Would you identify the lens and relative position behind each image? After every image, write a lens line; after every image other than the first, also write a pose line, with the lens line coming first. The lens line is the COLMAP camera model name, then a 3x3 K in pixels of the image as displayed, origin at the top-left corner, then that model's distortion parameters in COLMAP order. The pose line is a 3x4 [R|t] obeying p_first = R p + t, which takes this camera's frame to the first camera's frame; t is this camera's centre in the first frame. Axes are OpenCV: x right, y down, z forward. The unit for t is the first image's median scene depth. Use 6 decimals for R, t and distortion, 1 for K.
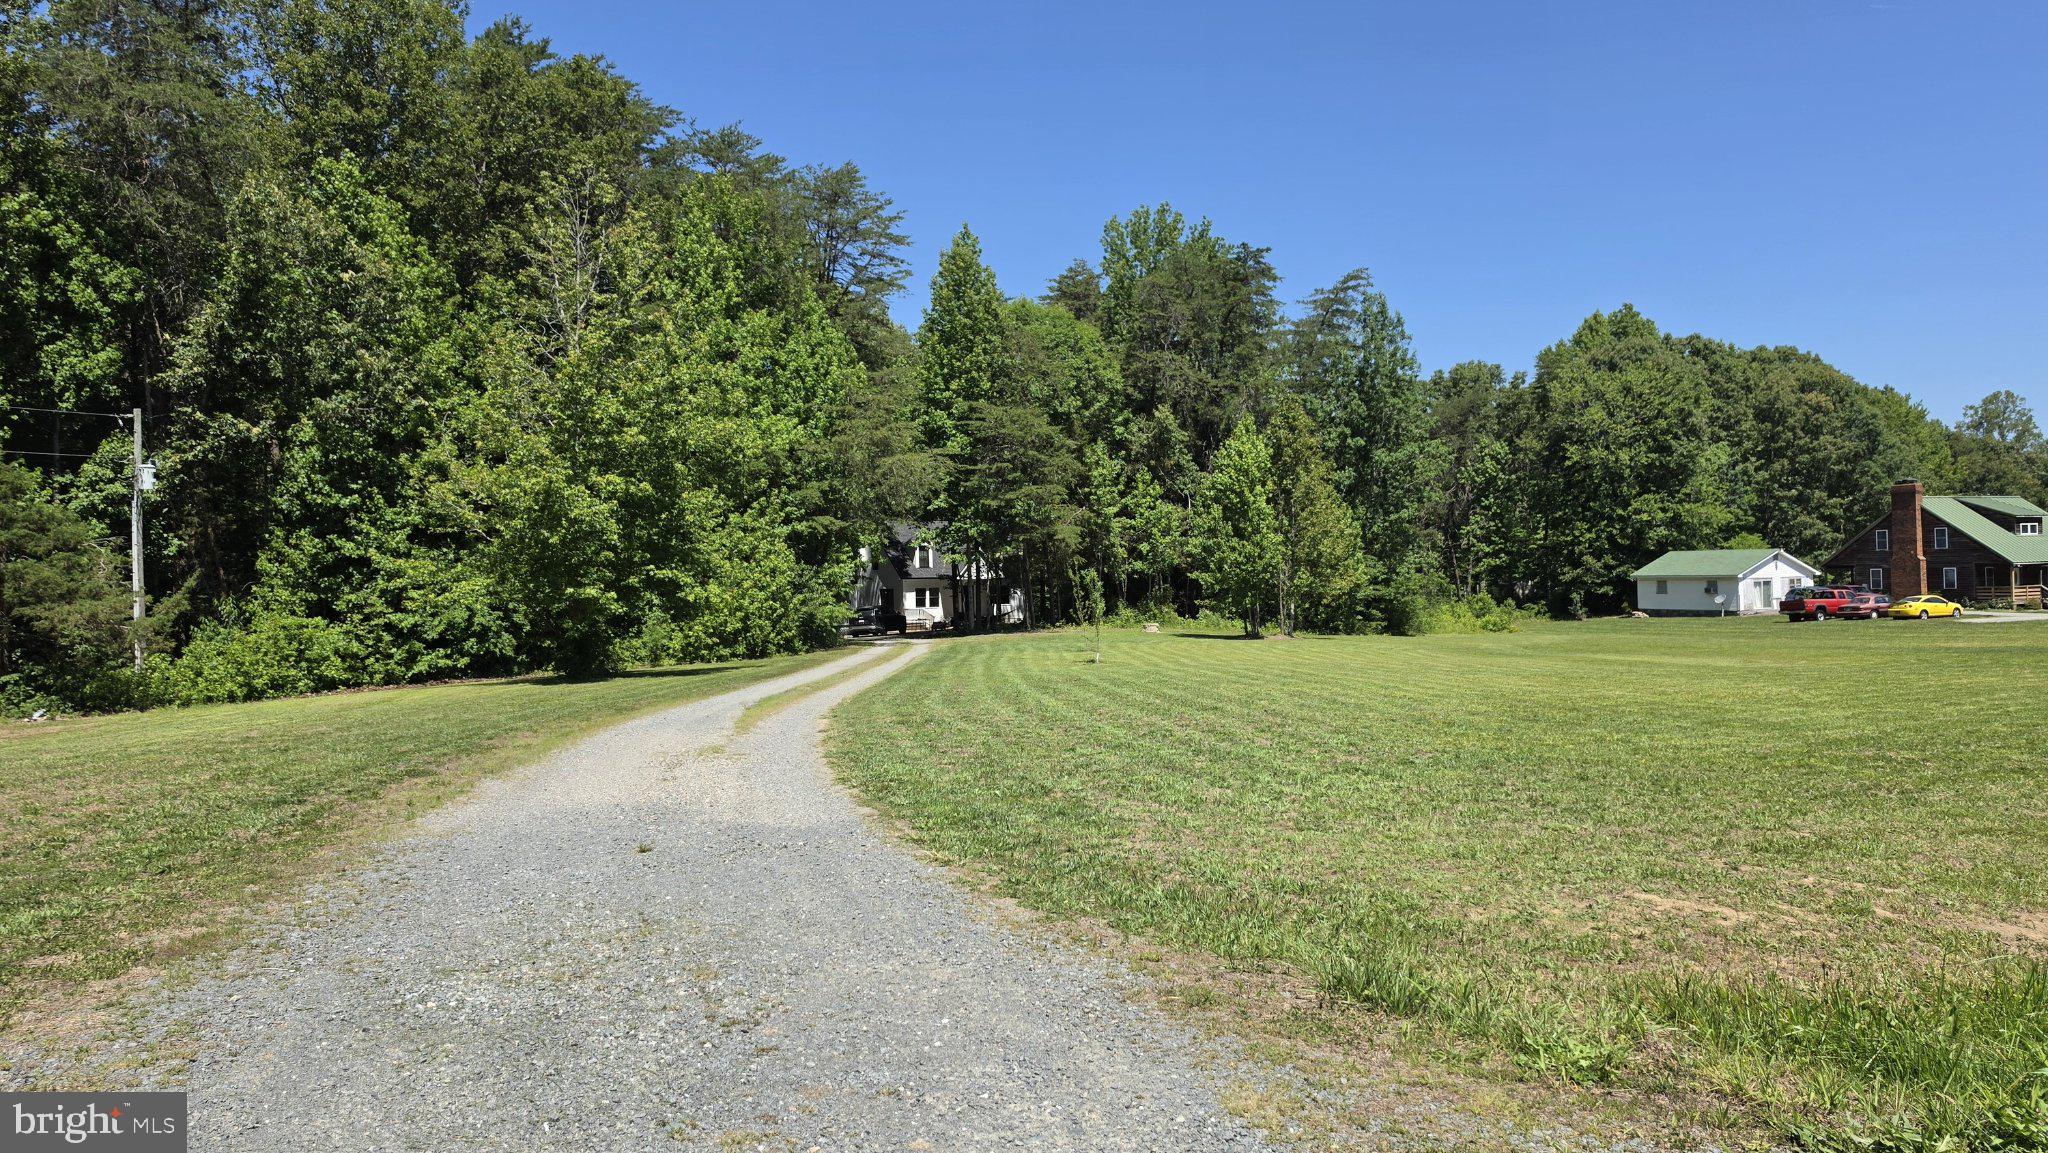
lens RADIAL K [[1375.3, 0, 1023.5], [0, 1375.3, 611.5], [0, 0, 1]] dist [-0.001985, -0.020361]
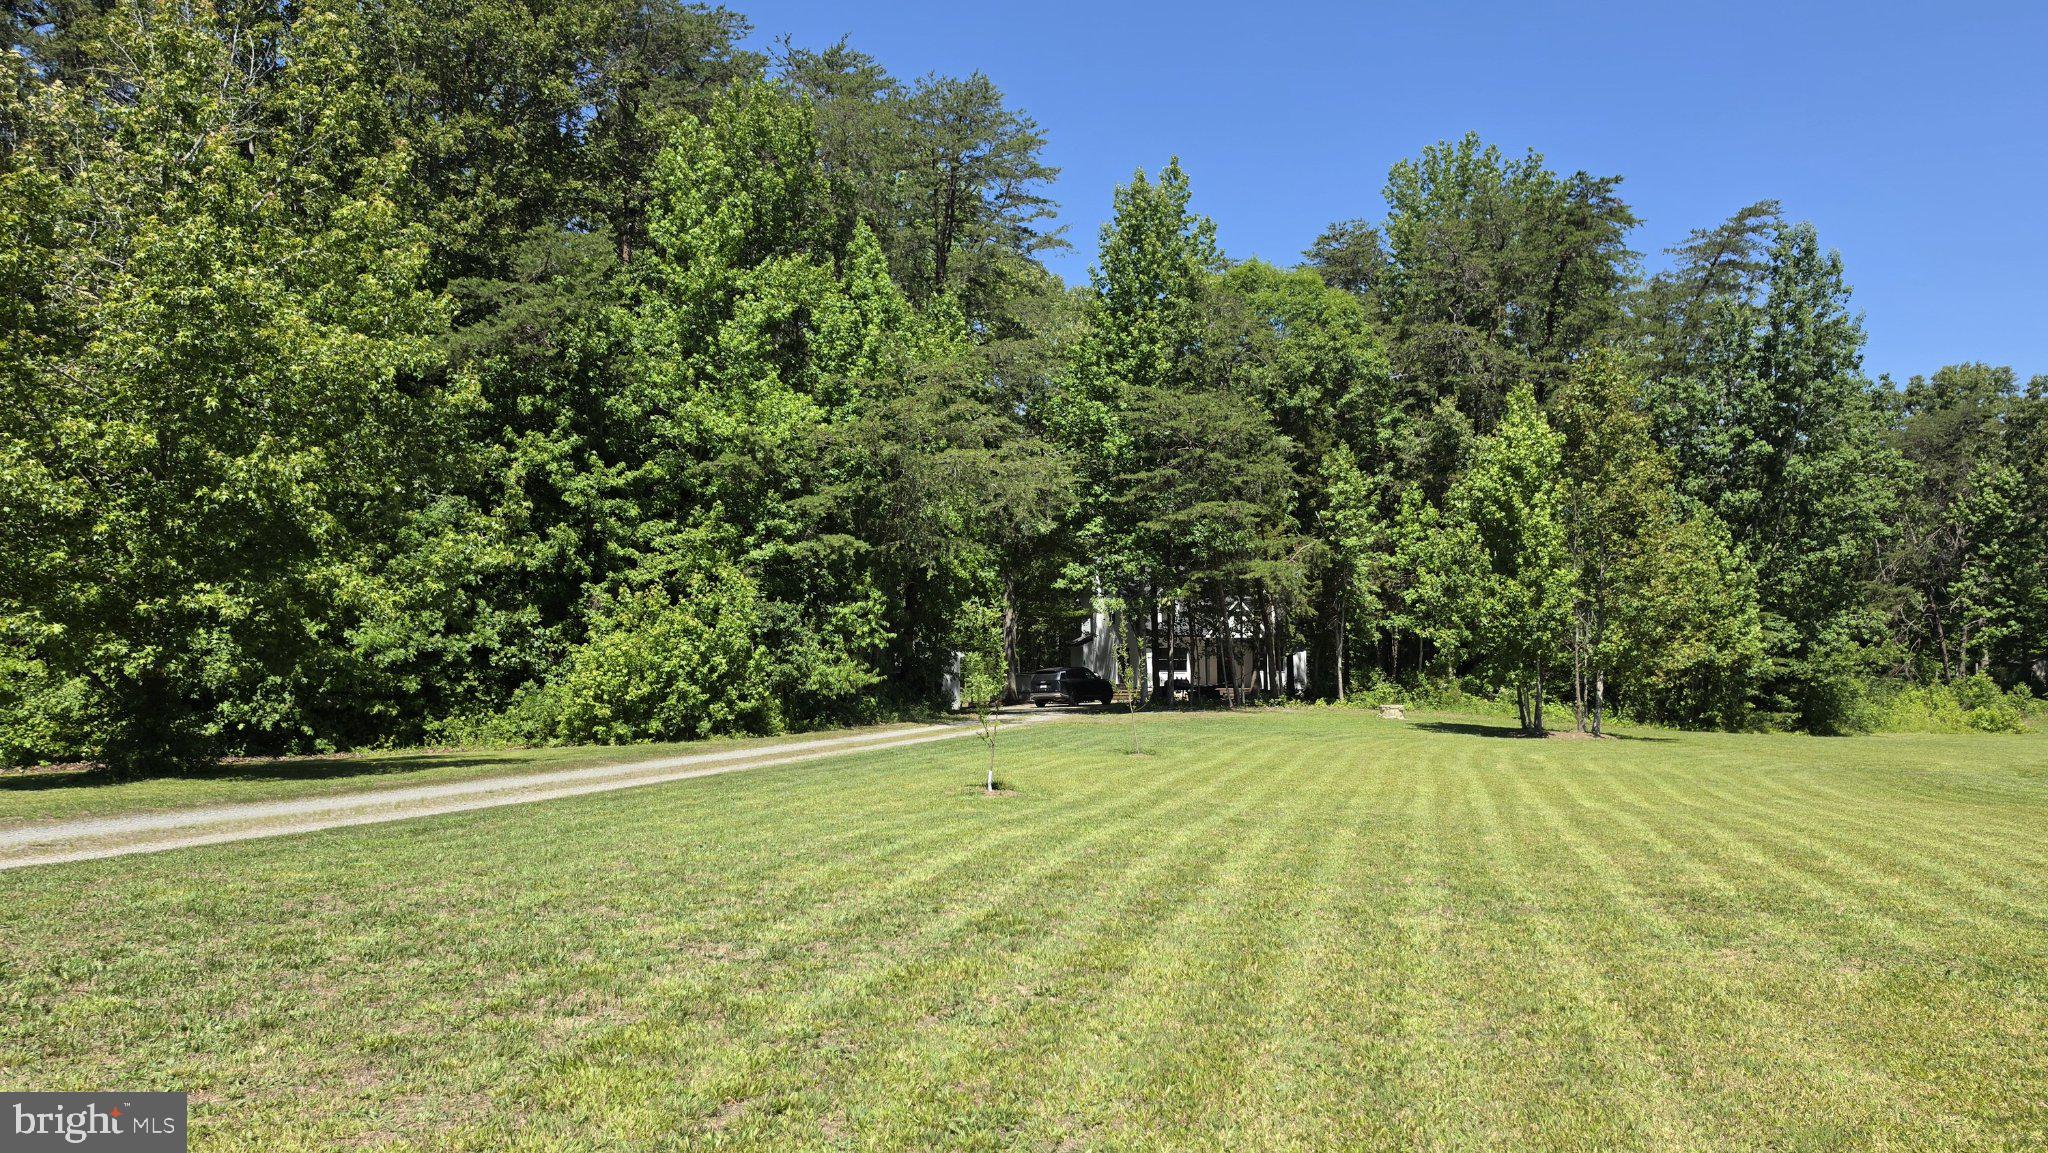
lens RADIAL K [[1375.3, 0, 1023.5], [0, 1375.3, 611.5], [0, 0, 1]] dist [-0.001985, -0.020361]
pose [[0.955435, 0.014403, -0.294851, 0.103775], [-0.027998, 0.998728, -0.041937, -0.003397], [0.293872, 0.048324, 0.954623, 0.264639]]
